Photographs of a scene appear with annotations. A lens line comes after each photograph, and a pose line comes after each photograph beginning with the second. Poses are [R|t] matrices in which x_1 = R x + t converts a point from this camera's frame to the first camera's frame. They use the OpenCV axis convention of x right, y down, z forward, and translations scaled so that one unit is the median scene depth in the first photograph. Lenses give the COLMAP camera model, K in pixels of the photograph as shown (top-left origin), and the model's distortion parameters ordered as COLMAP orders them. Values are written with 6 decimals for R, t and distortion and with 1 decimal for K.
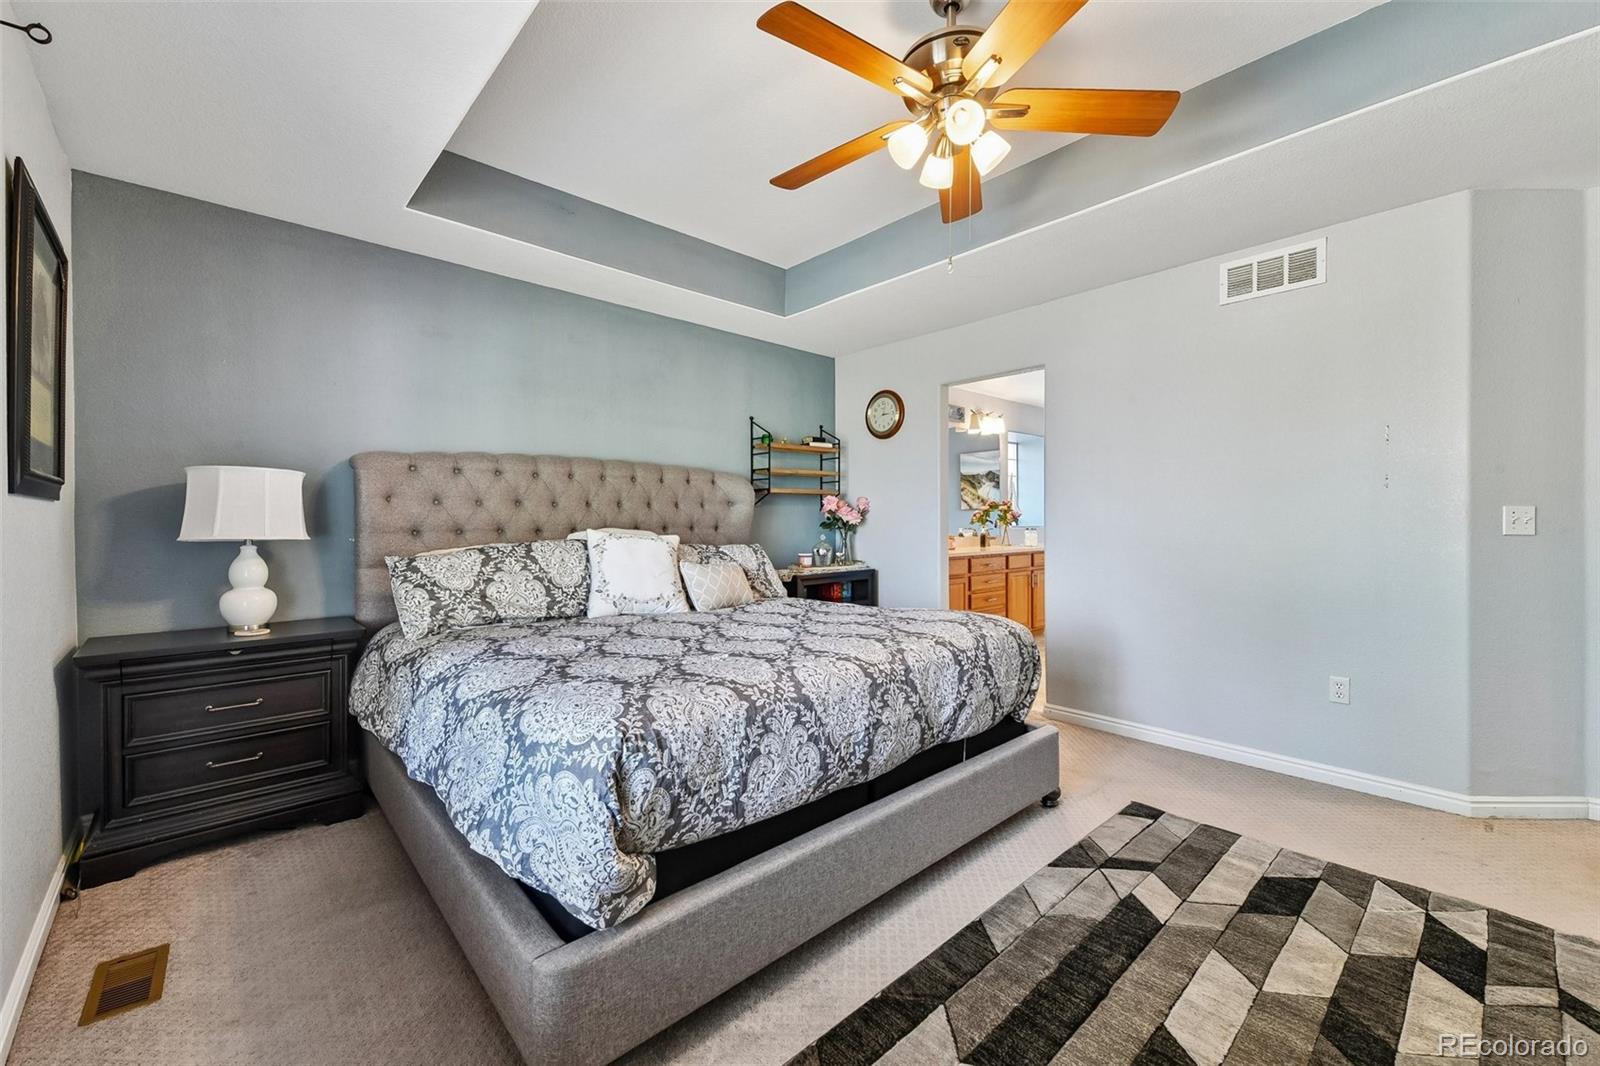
lens RADIAL K [[662.8, 0, 796.5], [0, 662.8, 526.6], [0, 0, 1]] dist [0.018452, -0.000176]
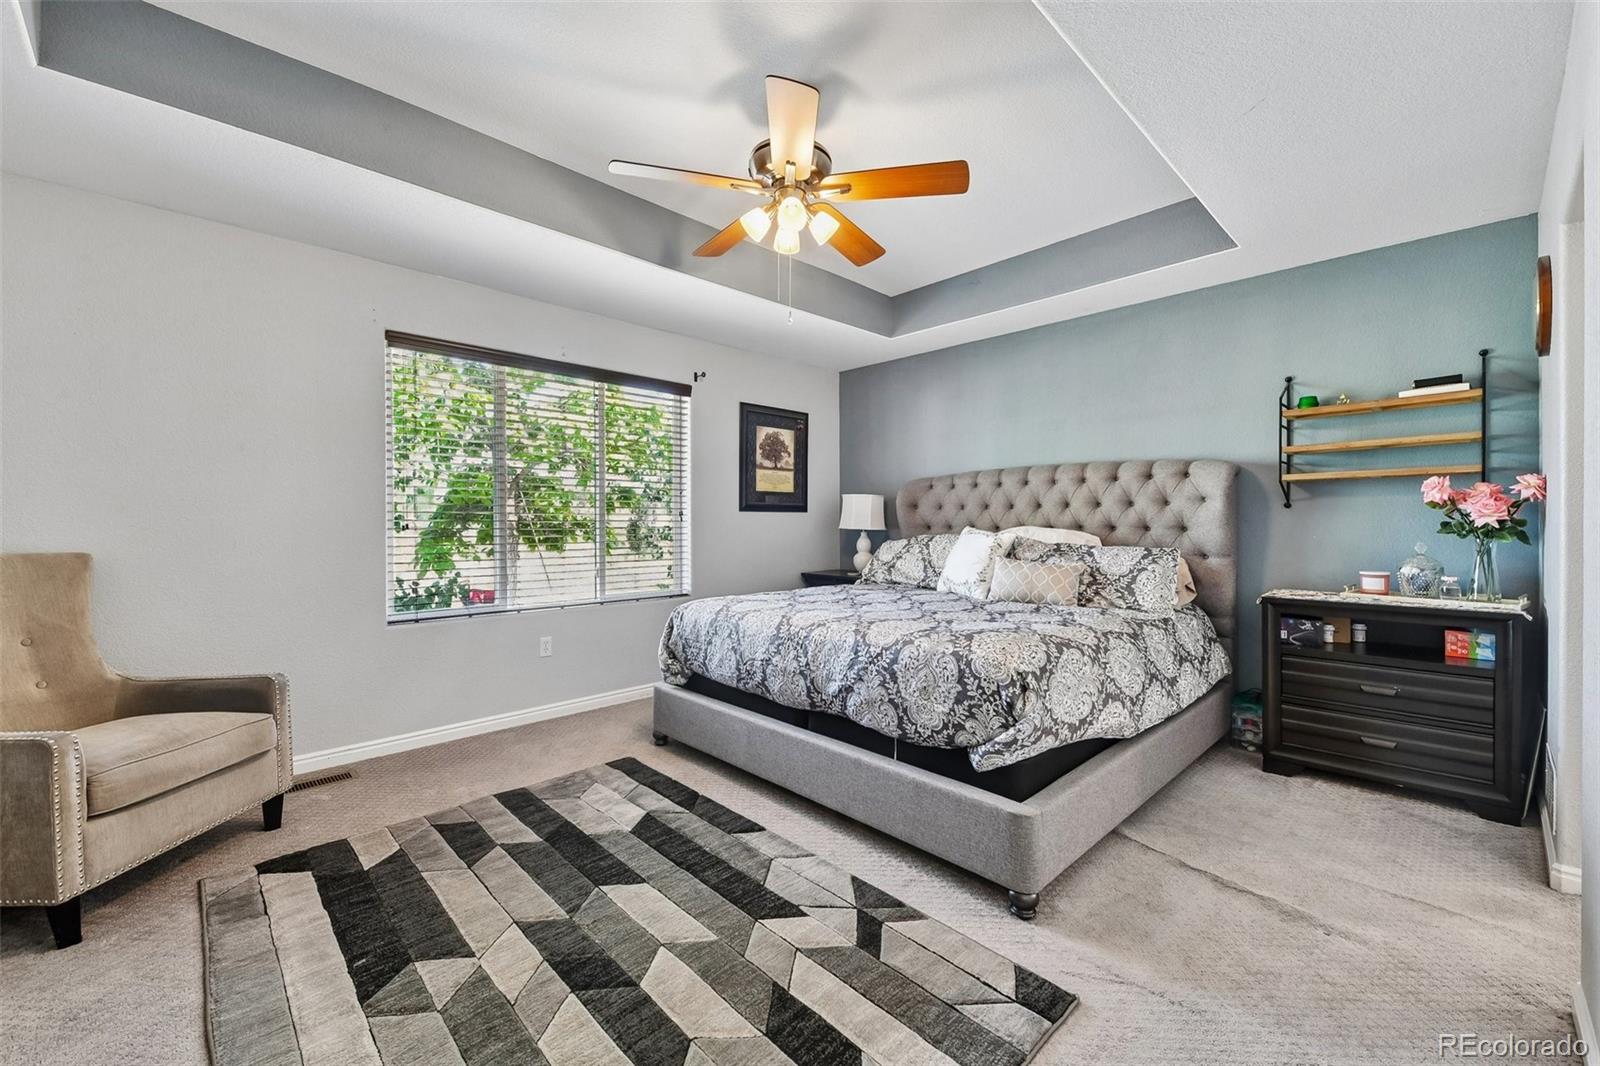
lens RADIAL K [[662.8, 0, 800.1], [0, 662.8, 528.7], [0, 0, 1]] dist [0.018452, -0.000176]
pose [[-0.012248, 0.014677, -0.999817, 1.127306], [-0.007834, 0.999860, 0.014773, -0.009562], [0.999894, 0.008014, -0.012132, 0.782707]]
